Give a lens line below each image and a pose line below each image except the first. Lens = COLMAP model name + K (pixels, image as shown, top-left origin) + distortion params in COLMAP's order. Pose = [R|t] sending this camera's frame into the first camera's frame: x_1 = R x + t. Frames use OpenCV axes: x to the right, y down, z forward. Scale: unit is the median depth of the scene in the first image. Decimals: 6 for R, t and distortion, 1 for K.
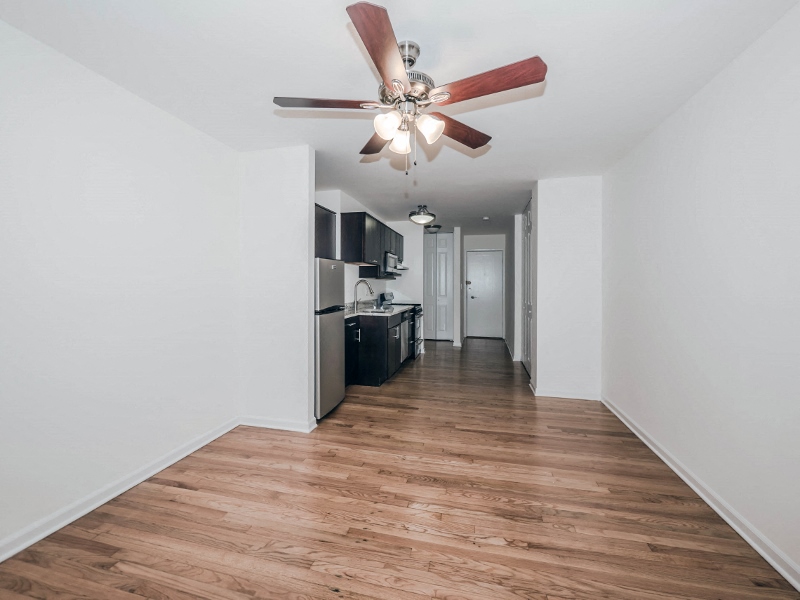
lens RADIAL K [[321.0, 0, 402.0], [0, 321.0, 295.5], [0, 0, 1]] dist [0.001250, 0.000031]
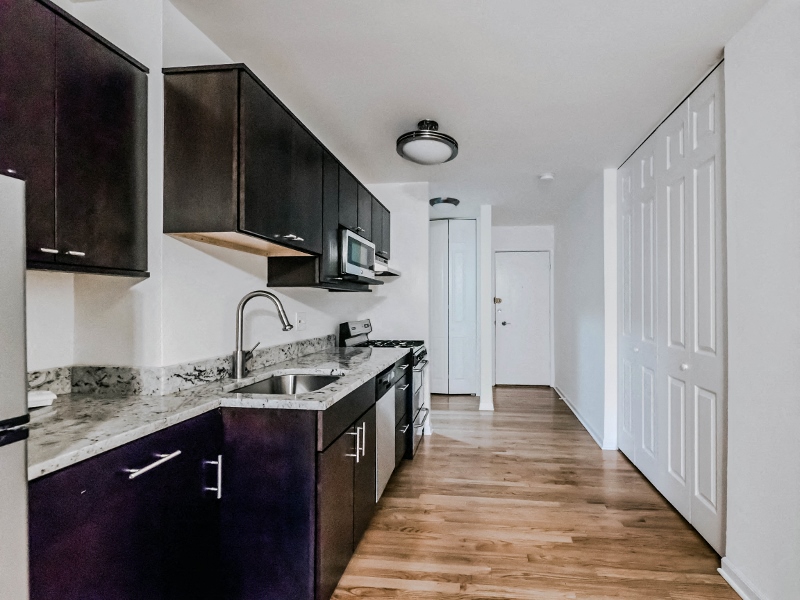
lens RADIAL K [[321.0, 0, 403.4], [0, 321.0, 301.9], [0, 0, 1]] dist [0.001250, 0.000031]
pose [[0.999993, -0.003769, 0.000870, 0.027256], [0.003802, 0.999109, -0.042026, -0.016347], [-0.000711, 0.042029, 0.999116, 0.525302]]
